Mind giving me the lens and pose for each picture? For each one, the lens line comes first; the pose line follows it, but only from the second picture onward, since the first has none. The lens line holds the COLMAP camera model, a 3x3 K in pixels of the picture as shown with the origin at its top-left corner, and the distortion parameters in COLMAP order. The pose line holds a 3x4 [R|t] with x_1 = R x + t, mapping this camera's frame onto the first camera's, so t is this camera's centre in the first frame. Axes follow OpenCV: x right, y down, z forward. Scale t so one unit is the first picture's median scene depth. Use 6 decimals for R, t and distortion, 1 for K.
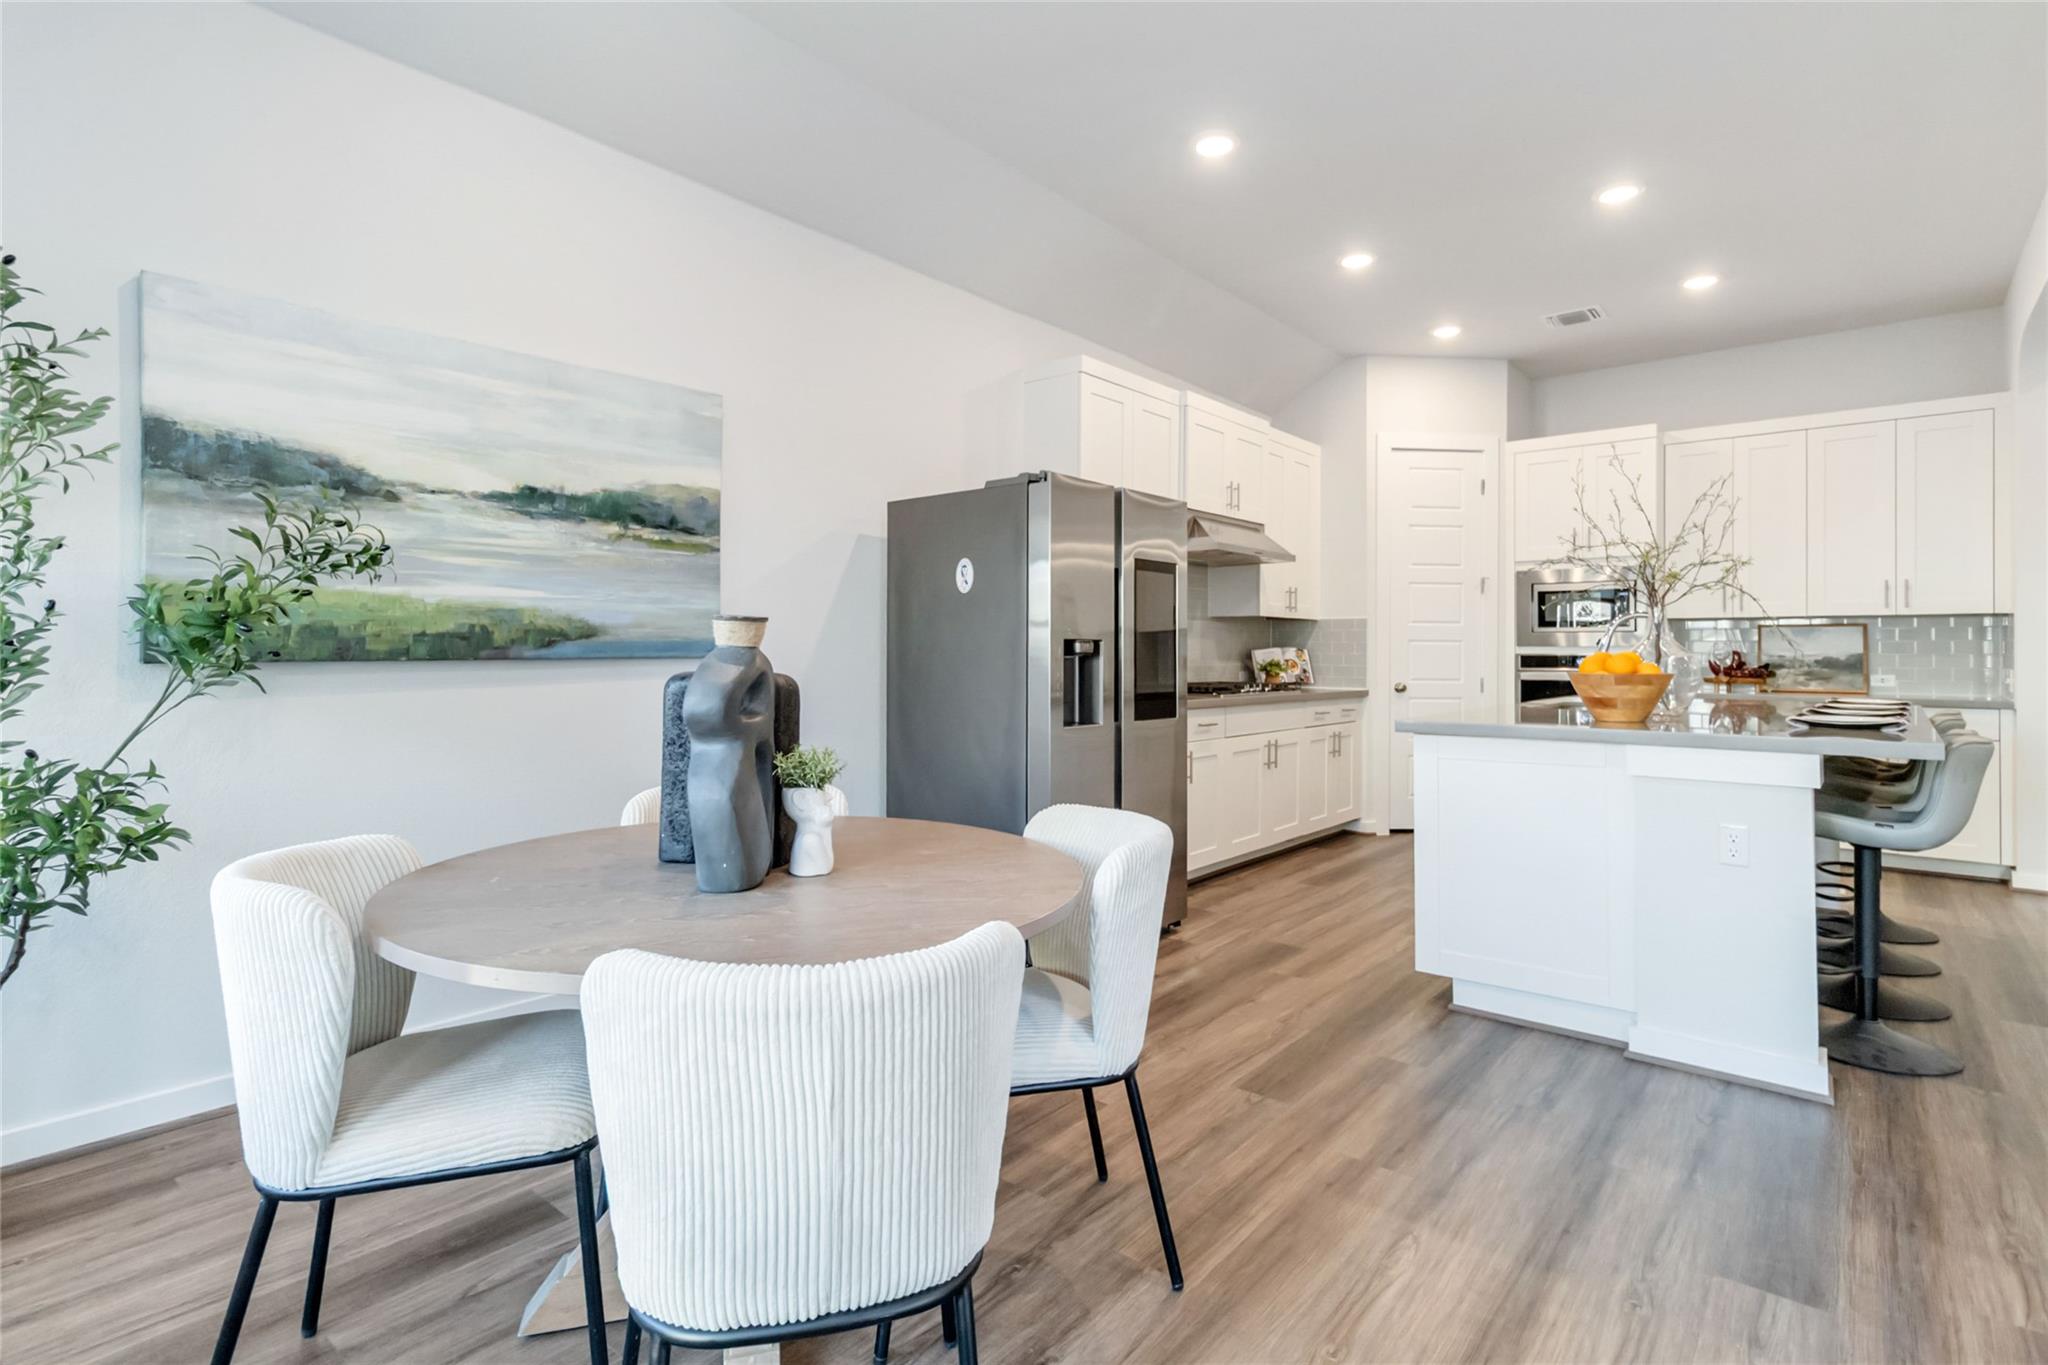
lens RADIAL K [[986.2, 0, 1032.1], [0, 986.2, 641.6], [0, 0, 1]] dist [0.001594, 0.000283]
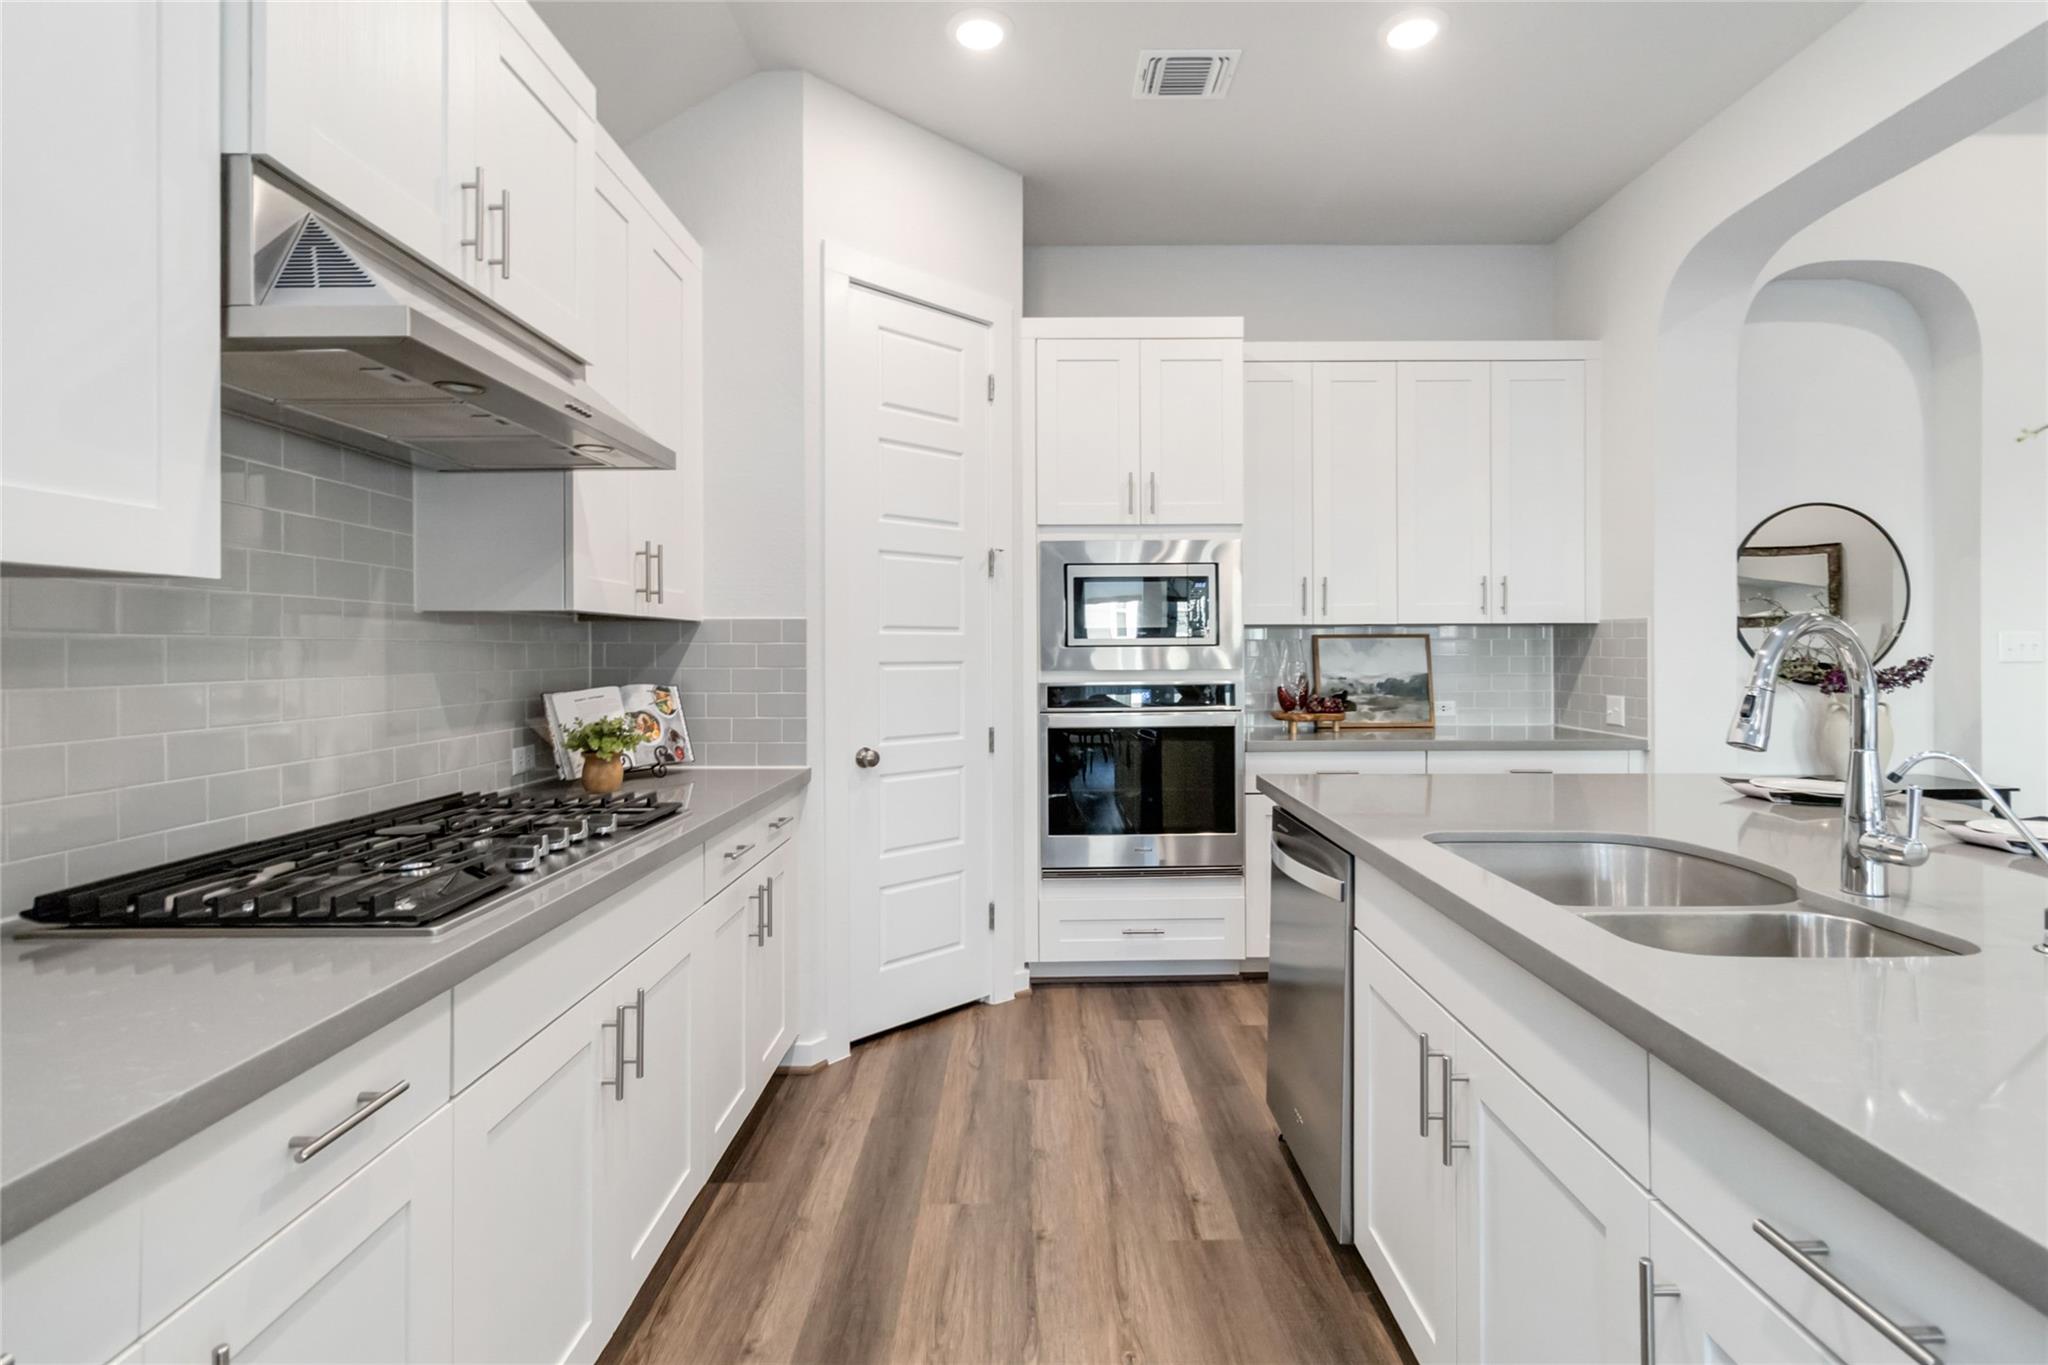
lens RADIAL K [[970.1, 0, 1035.3], [0, 970.1, 647.5], [0, 0, 1]] dist [0.001842, 0.000672]
pose [[0.763032, -0.007467, 0.646317, 0.126175], [0.002820, 0.999962, 0.008223, -0.014419], [-0.646354, -0.004451, 0.763024, 0.601769]]
